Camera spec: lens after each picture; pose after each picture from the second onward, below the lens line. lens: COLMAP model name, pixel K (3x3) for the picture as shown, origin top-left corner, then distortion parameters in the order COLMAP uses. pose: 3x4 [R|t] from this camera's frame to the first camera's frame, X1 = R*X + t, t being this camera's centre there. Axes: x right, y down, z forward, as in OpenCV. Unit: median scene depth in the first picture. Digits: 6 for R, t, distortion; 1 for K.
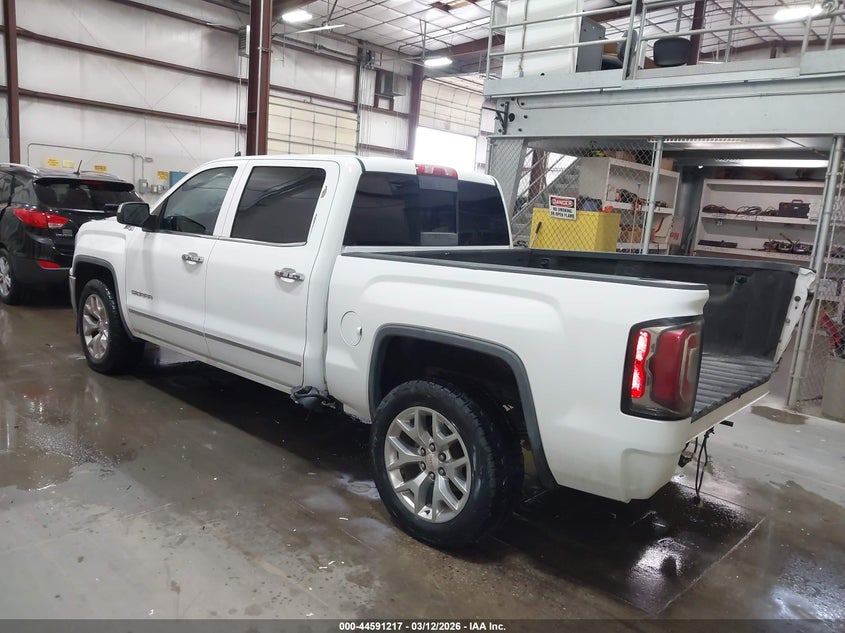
lens RADIAL K [[661.7, 0, 420.0], [0, 661.7, 319.4], [0, 0, 1]] dist [-0.002865, 0.002410]
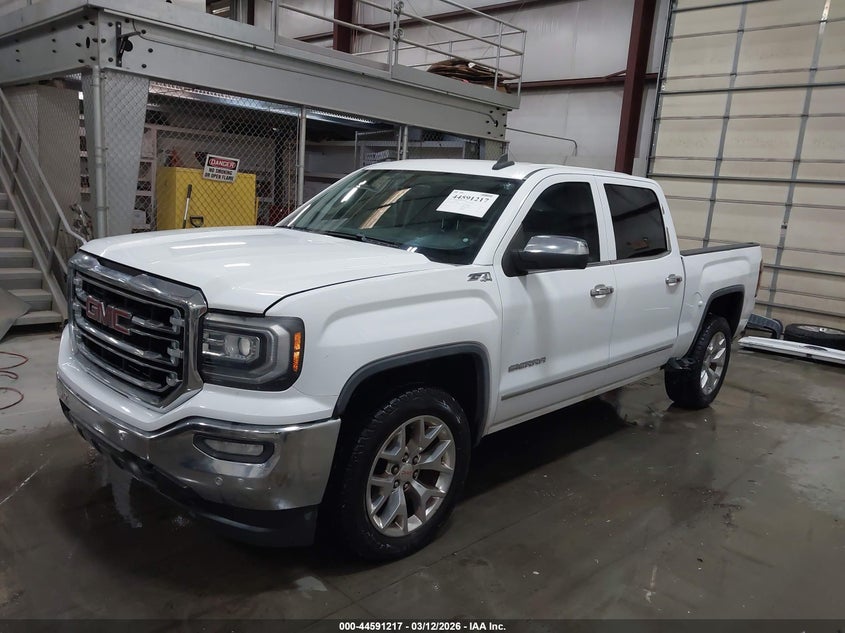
lens RADIAL K [[661.7, 0, 420.0], [0, 661.7, 319.4], [0, 0, 1]] dist [-0.002865, 0.002410]
pose [[0.030210, -0.261274, 0.964792, -0.711942], [0.094577, 0.961649, 0.257461, -0.179725], [-0.995059, 0.083469, 0.053762, 0.701964]]
